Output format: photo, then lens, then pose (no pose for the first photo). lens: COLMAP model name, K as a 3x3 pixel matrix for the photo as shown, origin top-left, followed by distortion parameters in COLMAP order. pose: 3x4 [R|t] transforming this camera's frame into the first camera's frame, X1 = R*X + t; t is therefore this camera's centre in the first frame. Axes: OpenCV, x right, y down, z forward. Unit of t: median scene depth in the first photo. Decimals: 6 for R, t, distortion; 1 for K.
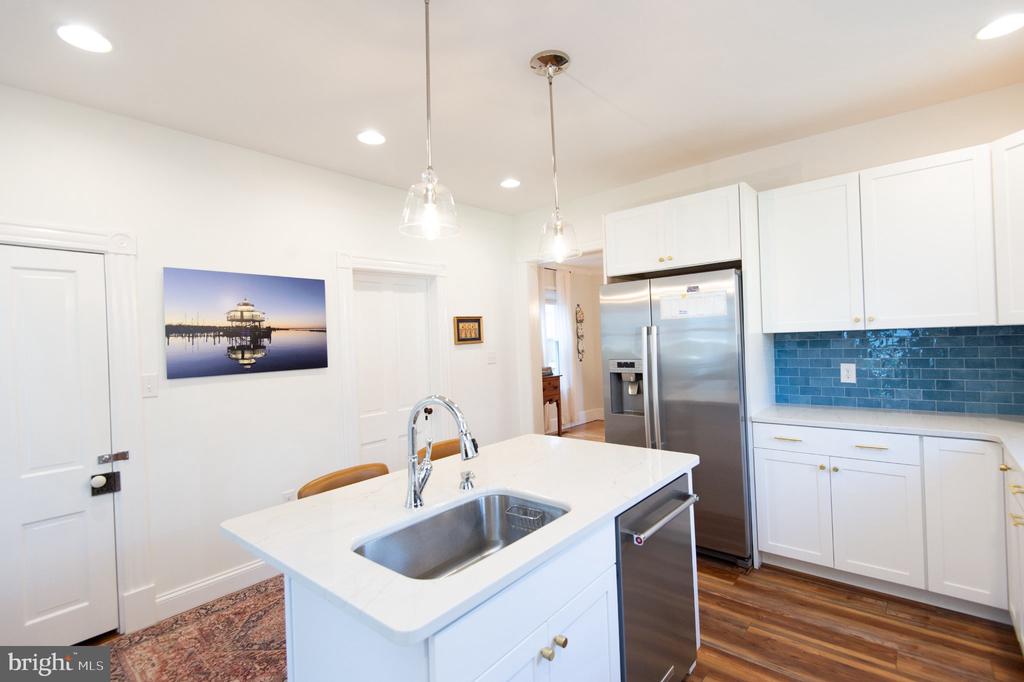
lens RADIAL K [[464.9, 0, 512.0], [0, 464.9, 341.8], [0, 0, 1]] dist [0.015061, -0.011491]
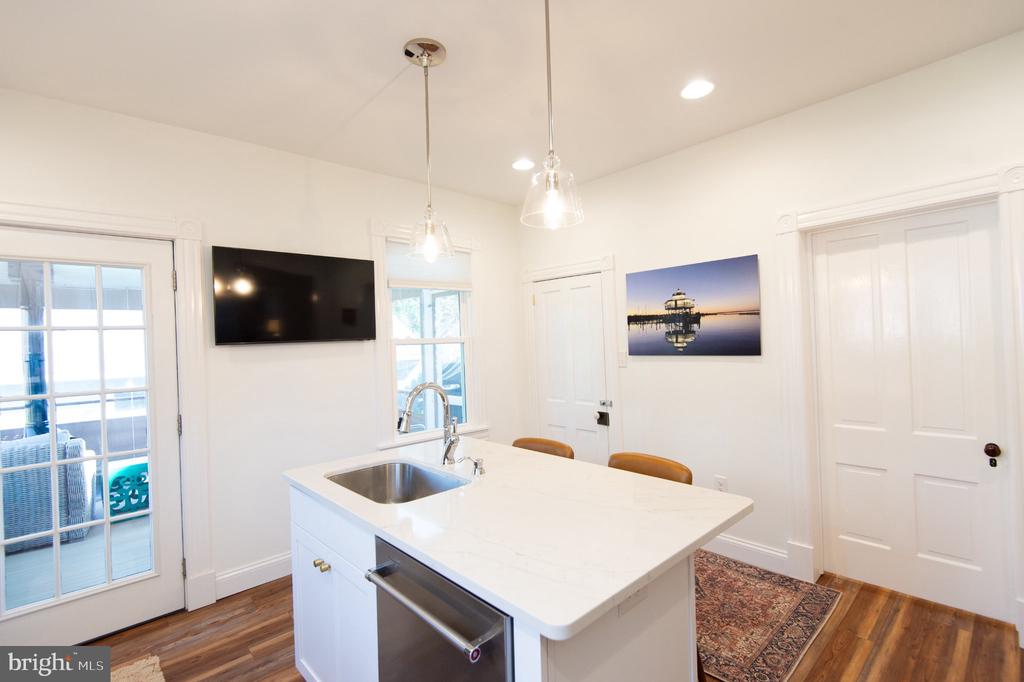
lens RADIAL K [[464.9, 0, 517.9], [0, 464.9, 340.0], [0, 0, 1]] dist [0.015061, -0.011491]
pose [[-0.122634, 0.037985, -0.991725, 0.589581], [0.031833, 0.998904, 0.034323, -0.020177], [0.991941, -0.027360, -0.123709, 0.758034]]
